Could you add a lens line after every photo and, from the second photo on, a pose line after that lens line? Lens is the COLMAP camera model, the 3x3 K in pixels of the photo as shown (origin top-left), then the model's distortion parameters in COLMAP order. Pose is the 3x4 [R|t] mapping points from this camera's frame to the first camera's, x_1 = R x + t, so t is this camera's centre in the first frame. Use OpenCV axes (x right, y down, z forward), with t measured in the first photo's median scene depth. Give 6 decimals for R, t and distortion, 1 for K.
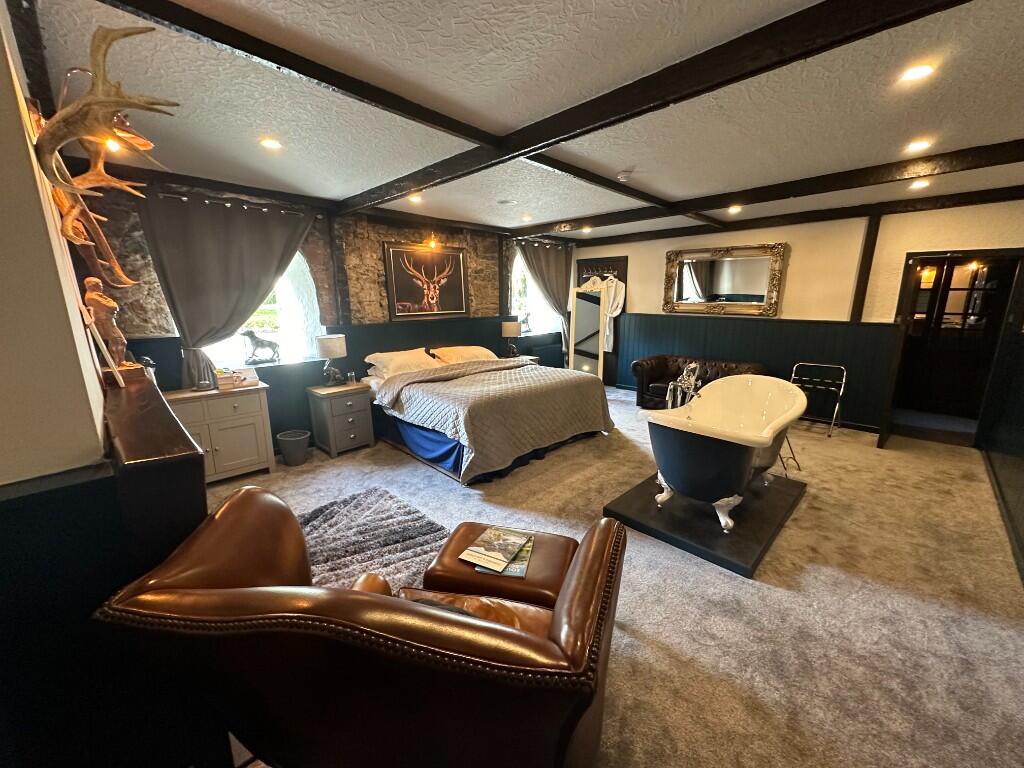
lens RADIAL K [[405.3, 0, 513.6], [0, 405.3, 388.8], [0, 0, 1]] dist [0.000482, 0.000173]
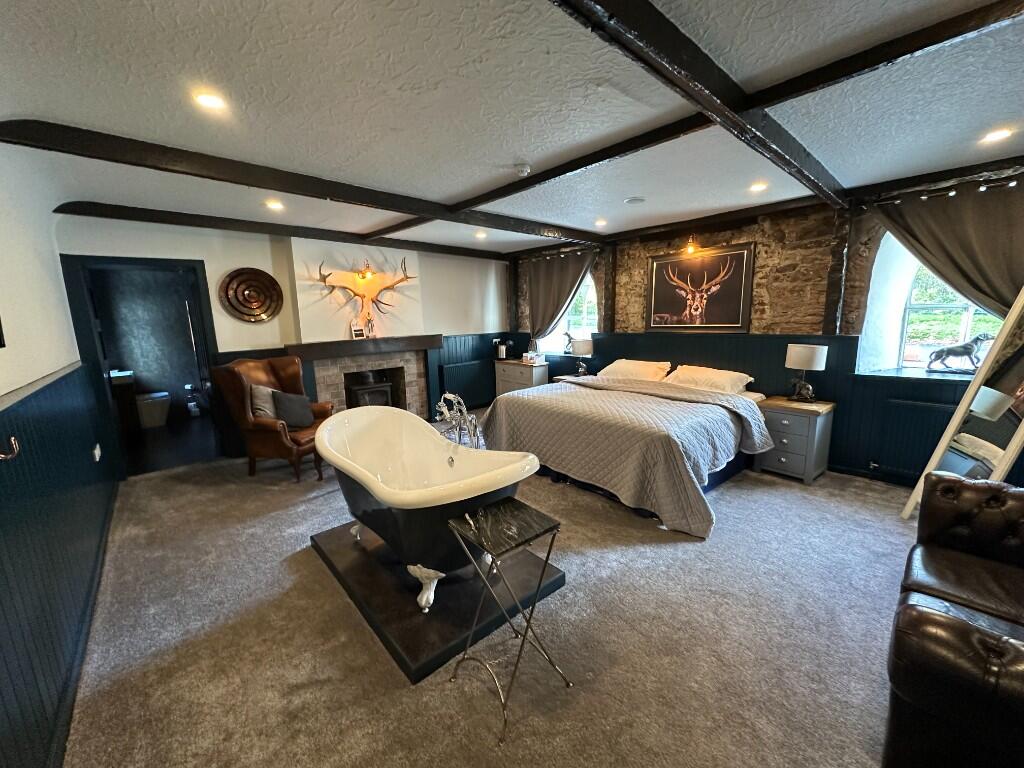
lens RADIAL K [[405.3, 0, 513.4], [0, 405.3, 385.6], [0, 0, 1]] dist [0.000482, 0.000173]
pose [[-0.061089, 0.176215, -0.982454, 0.737928], [-0.201976, 0.961748, 0.185060, -0.150959], [0.977483, 0.209738, -0.023161, 0.686322]]
